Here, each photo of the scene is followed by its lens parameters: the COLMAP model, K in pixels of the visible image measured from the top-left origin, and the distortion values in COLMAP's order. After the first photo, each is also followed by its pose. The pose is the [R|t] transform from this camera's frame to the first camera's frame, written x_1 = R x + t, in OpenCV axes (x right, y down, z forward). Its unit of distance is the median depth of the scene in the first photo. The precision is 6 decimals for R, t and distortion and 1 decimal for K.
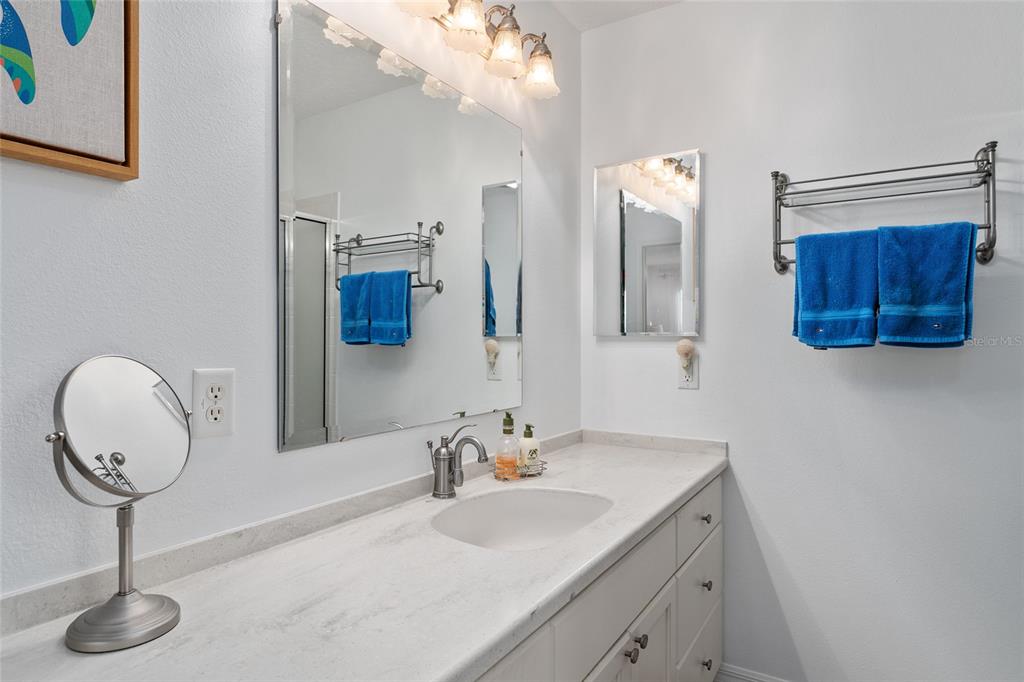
lens RADIAL K [[584.0, 0, 512.0], [0, 584.0, 339.8], [0, 0, 1]] dist [0.001472, 0.000531]
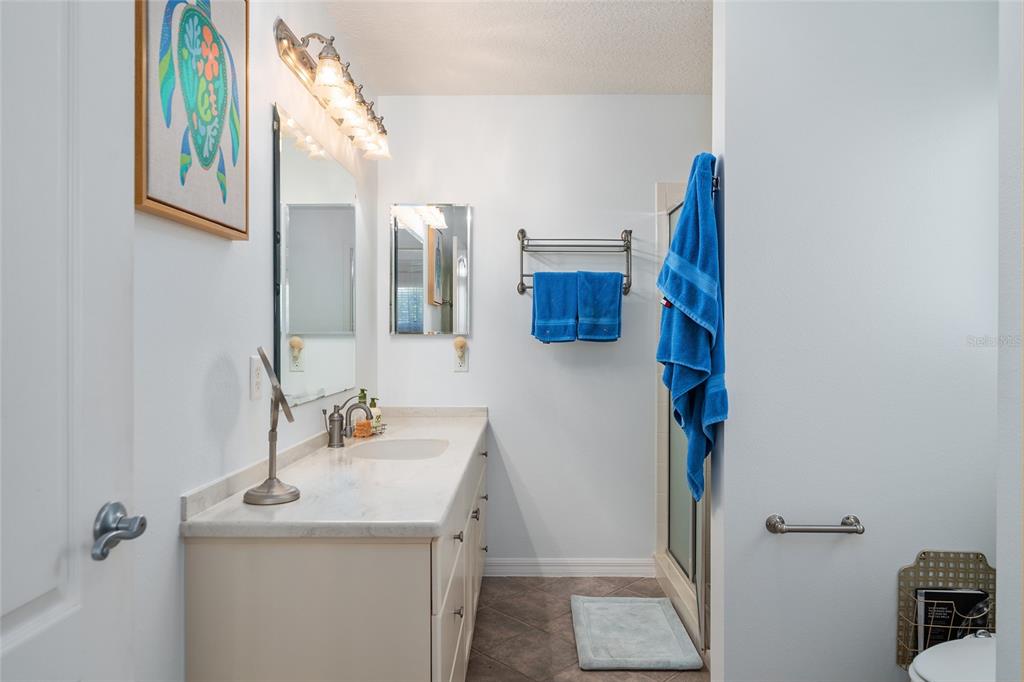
lens RADIAL K [[653.9, 0, 512.6], [0, 653.9, 340.5], [0, 0, 1]] dist [-0.000107, 0.000006]
pose [[0.857818, -0.001652, 0.513951, -0.512630], [-0.001554, 0.999982, 0.005809, -0.002063], [-0.513951, -0.005782, 0.857800, -0.533956]]
